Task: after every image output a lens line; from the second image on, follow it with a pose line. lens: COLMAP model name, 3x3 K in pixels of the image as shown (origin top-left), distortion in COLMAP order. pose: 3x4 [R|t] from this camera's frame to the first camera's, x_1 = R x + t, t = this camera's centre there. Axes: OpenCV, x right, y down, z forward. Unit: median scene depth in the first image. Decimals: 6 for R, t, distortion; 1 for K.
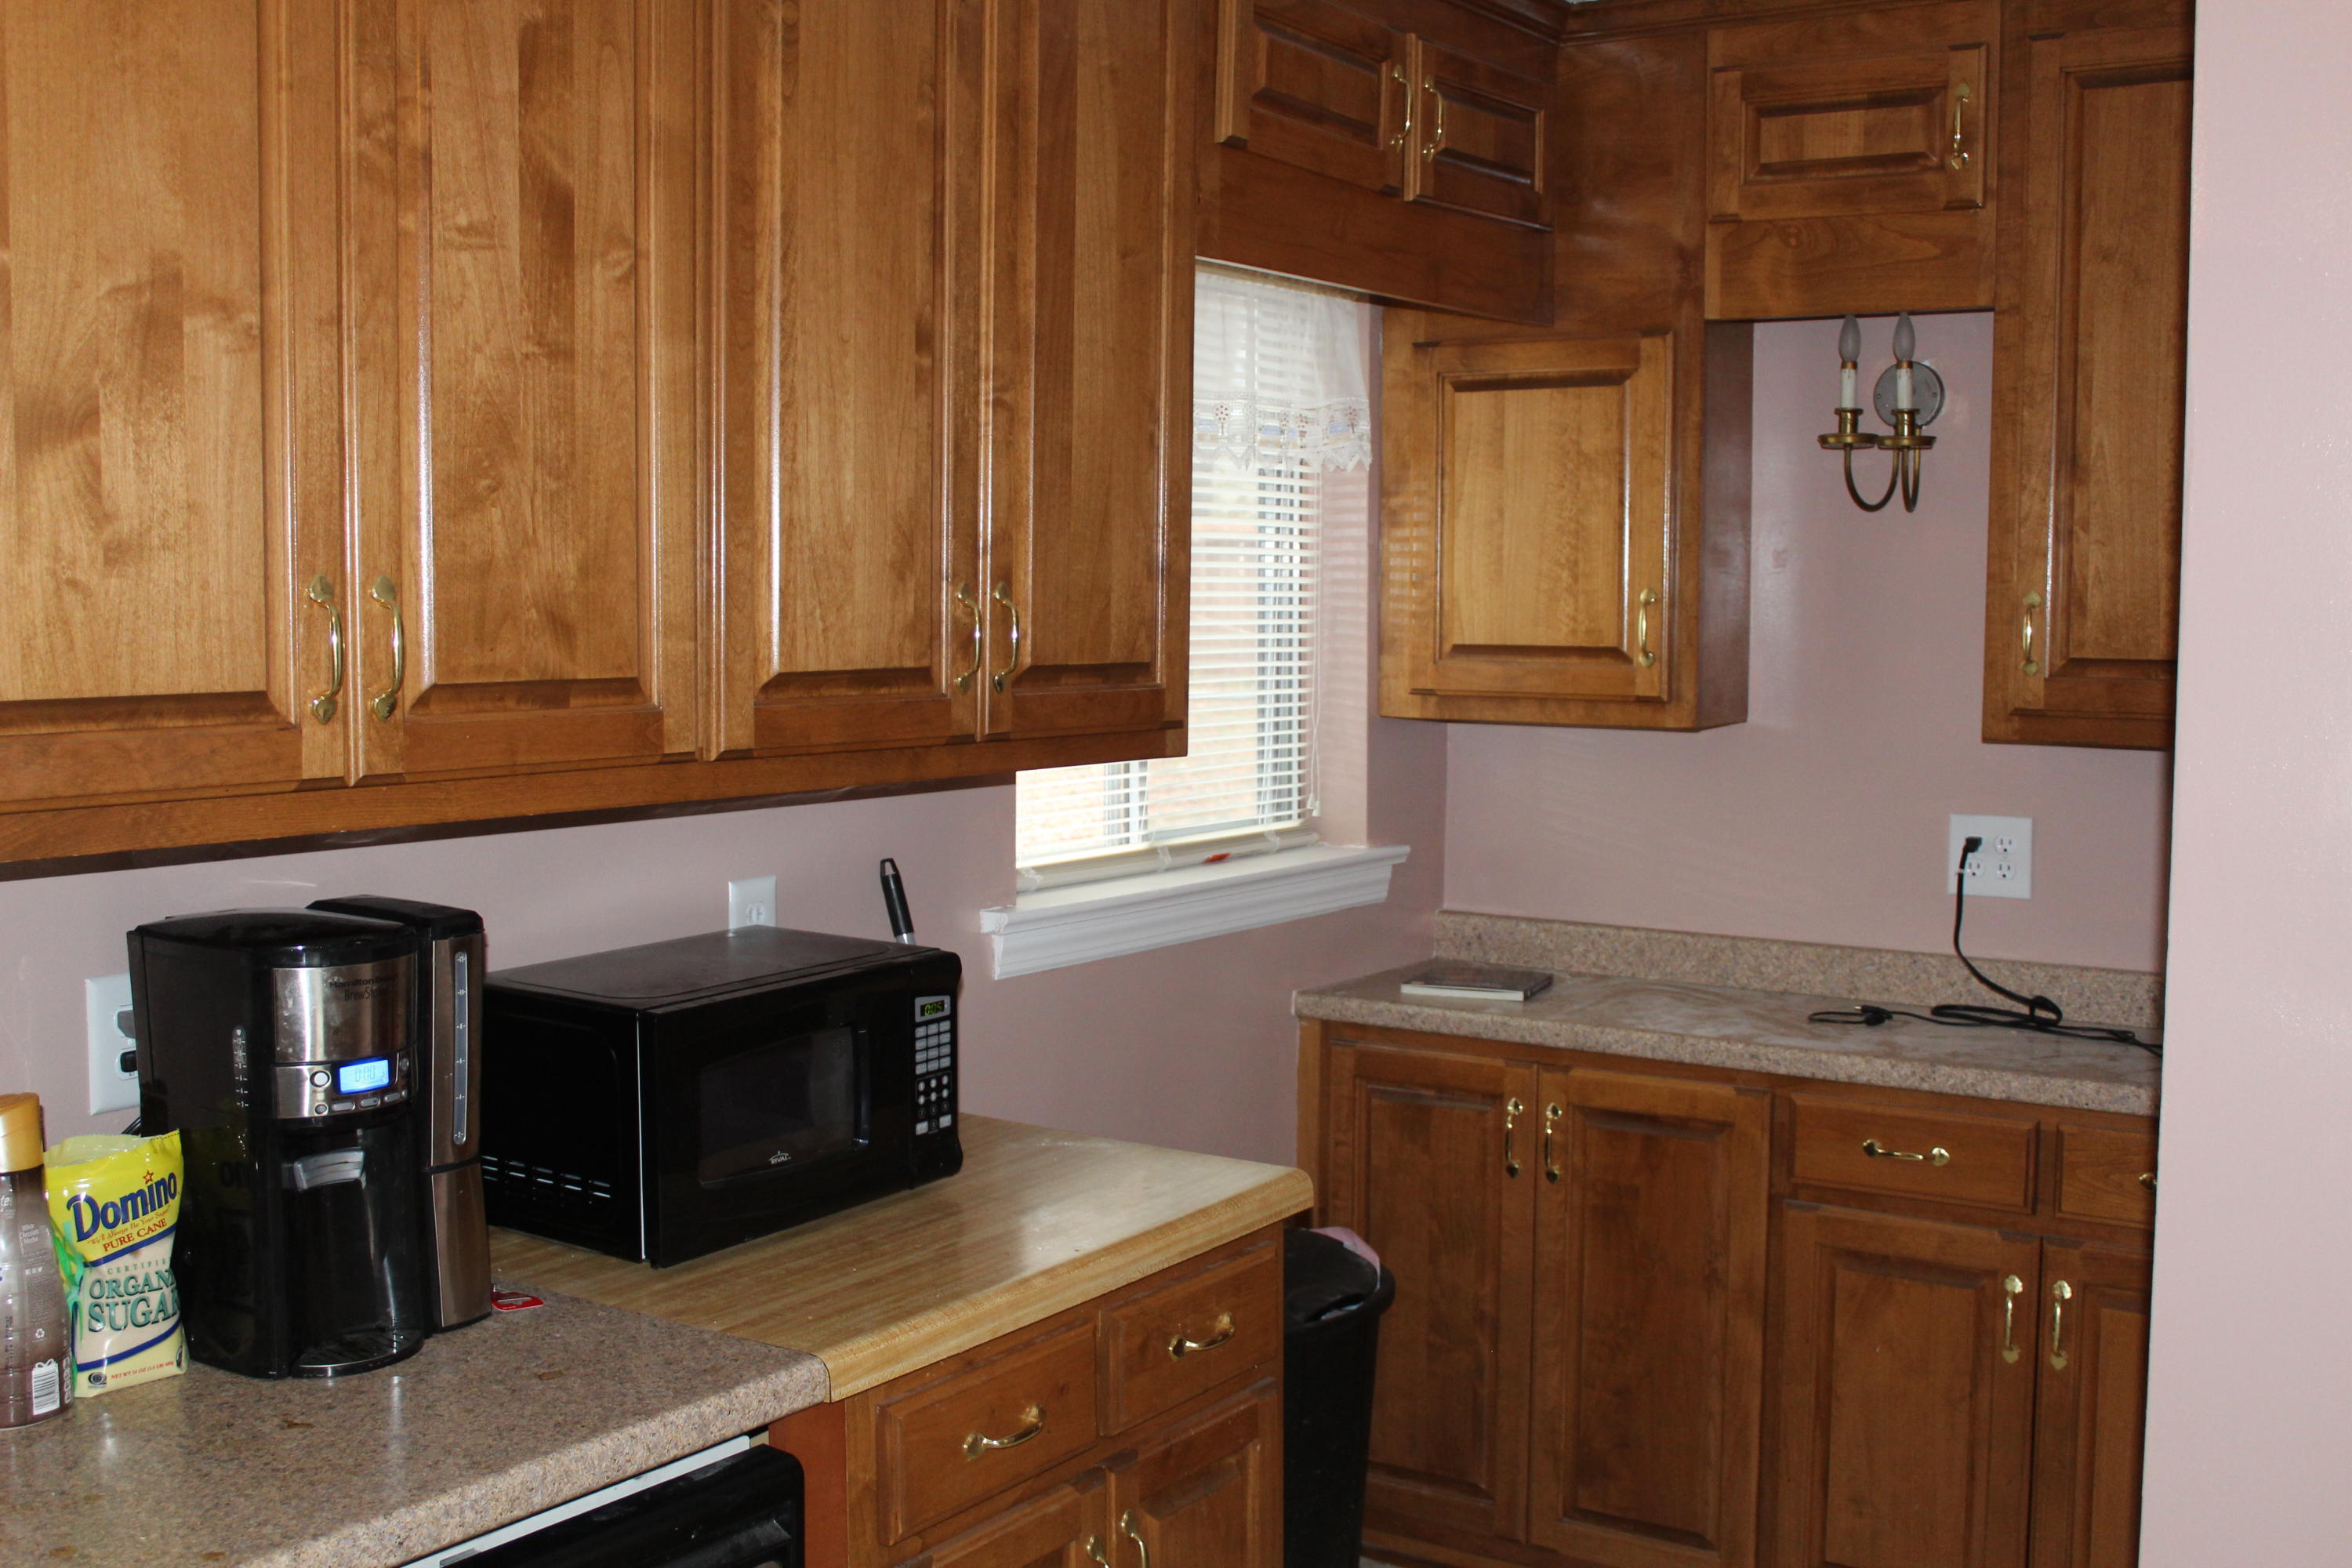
lens RADIAL K [[2464.5, 0, 1176.0], [0, 2464.5, 784.0], [0, 0, 1]] dist [-0.090950, 0.006944]
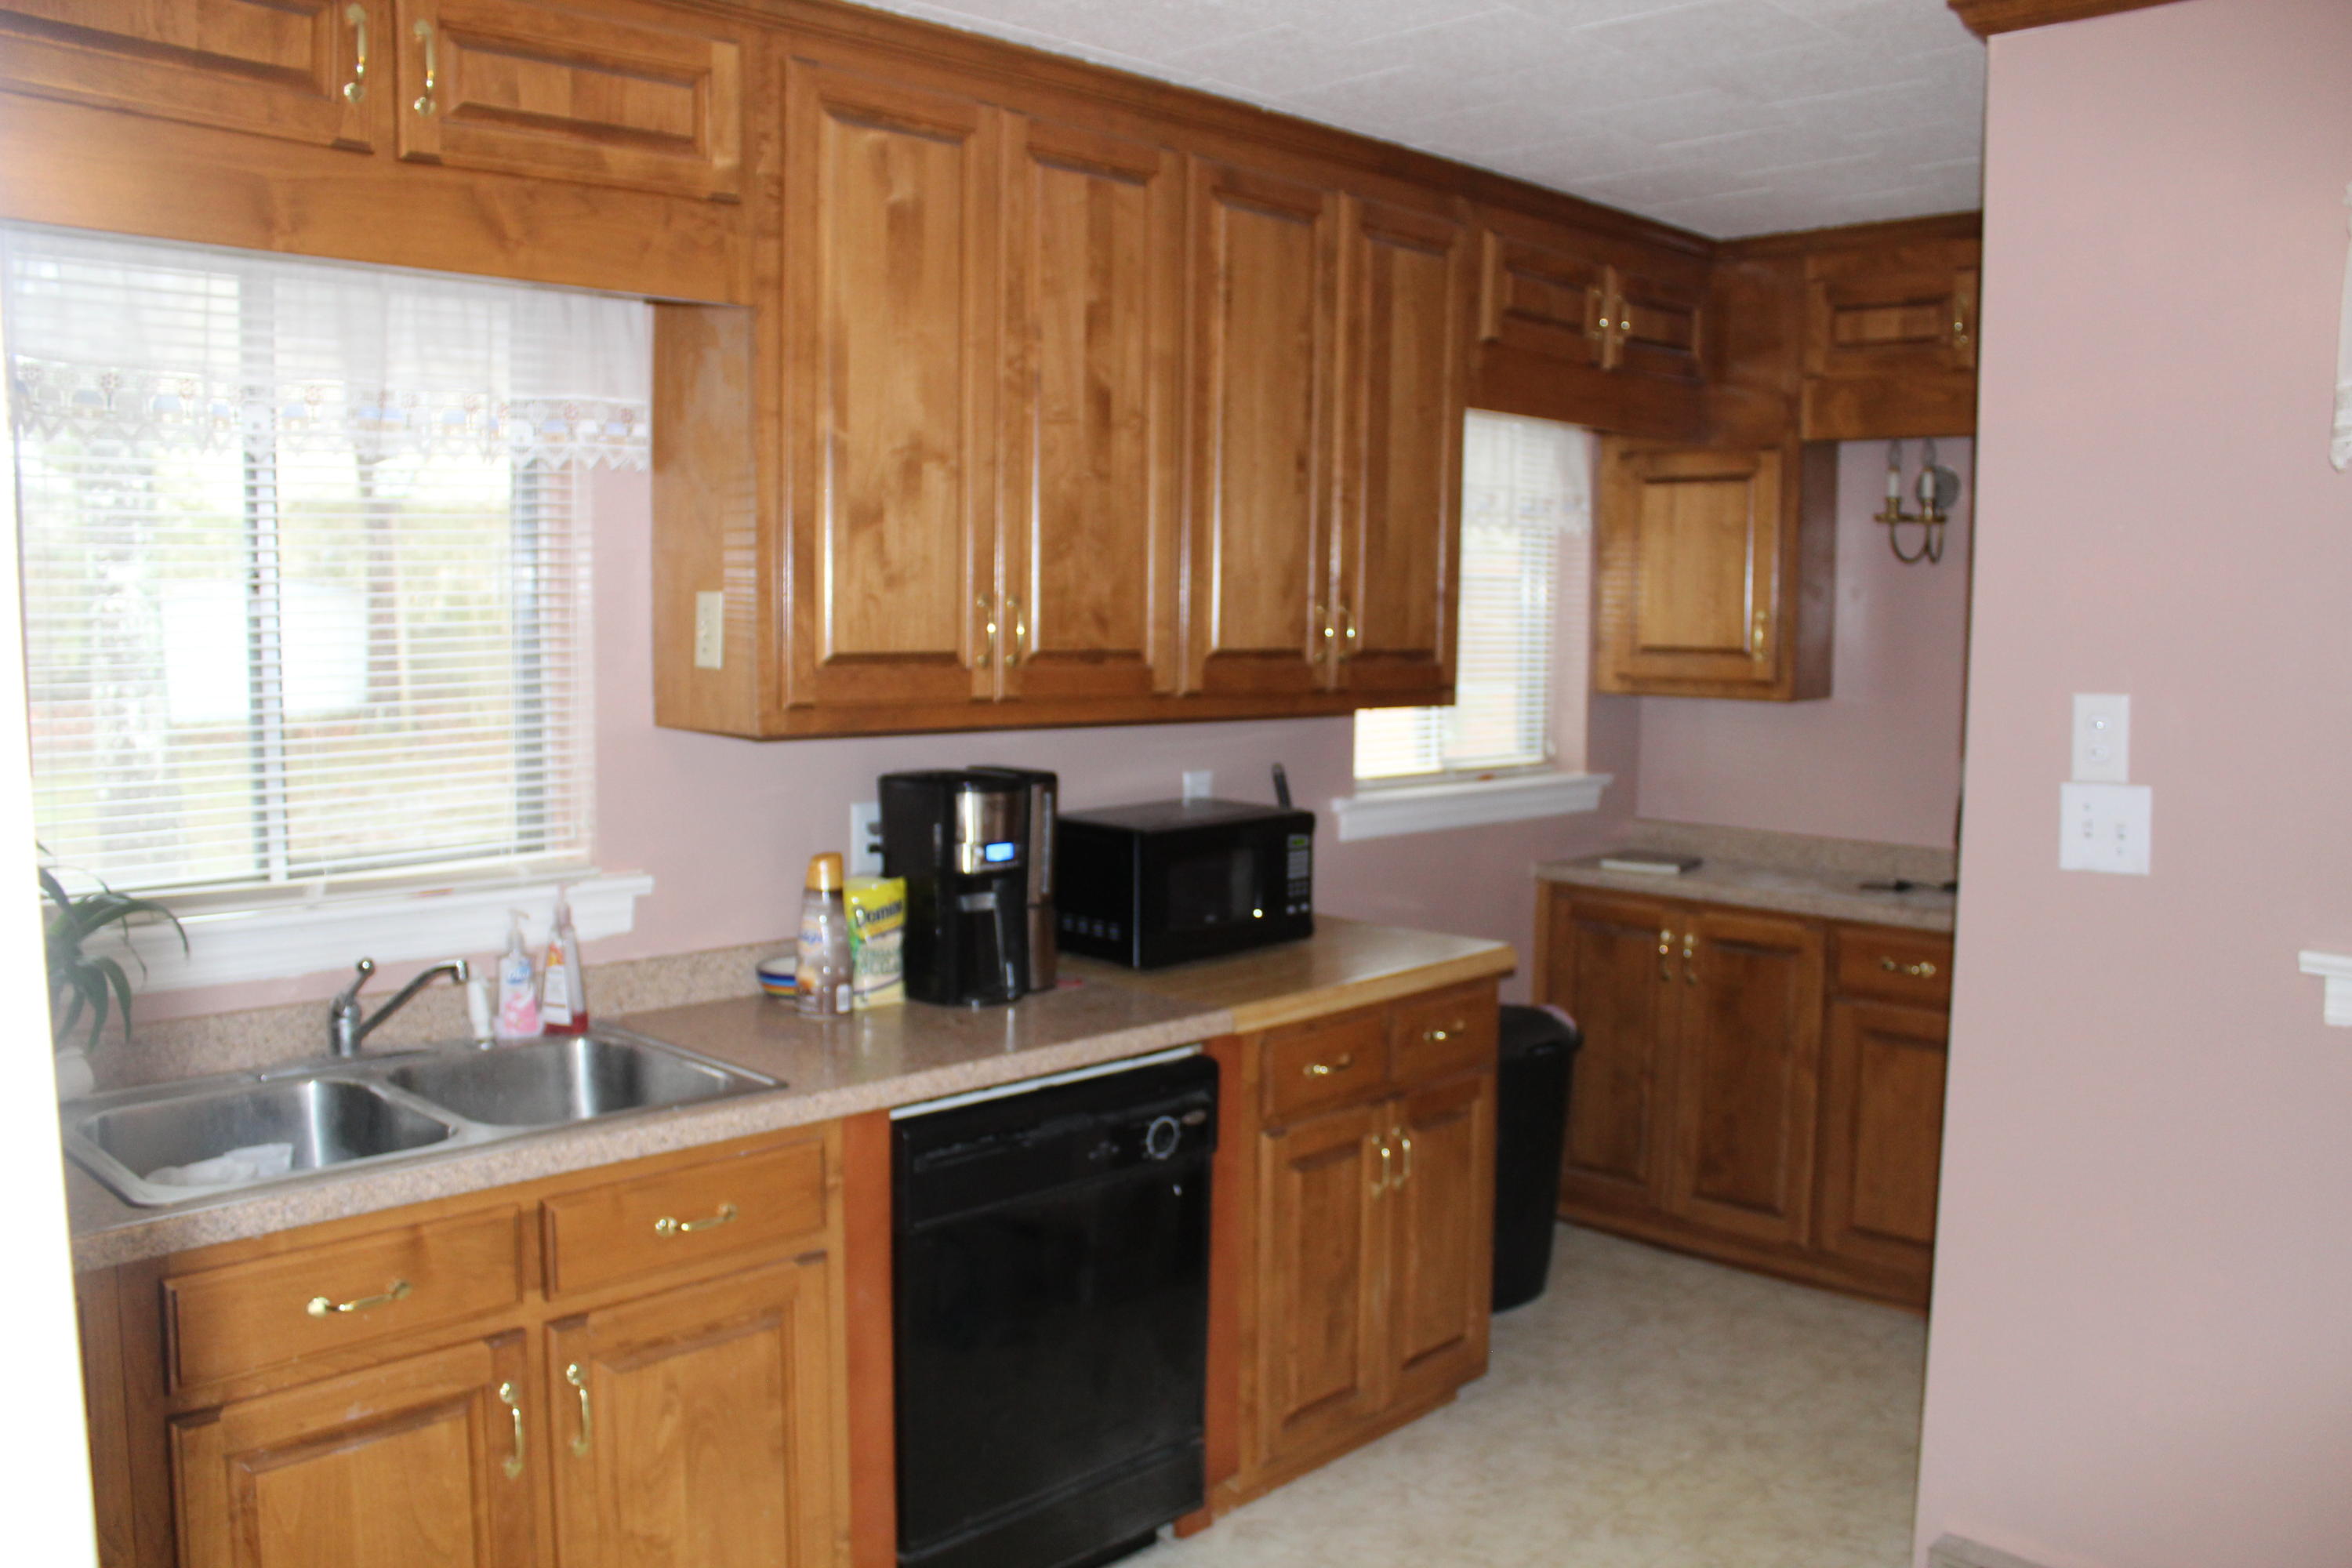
lens RADIAL K [[1943.7, 0, 1176.0], [0, 1943.7, 784.0], [0, 0, 1]] dist [-0.157900, 0.126788]
pose [[0.983708, 0.022466, -0.178364, 0.060382], [-0.020983, 0.999728, 0.010198, 0.036049], [0.178544, -0.006289, 0.983912, -0.376204]]
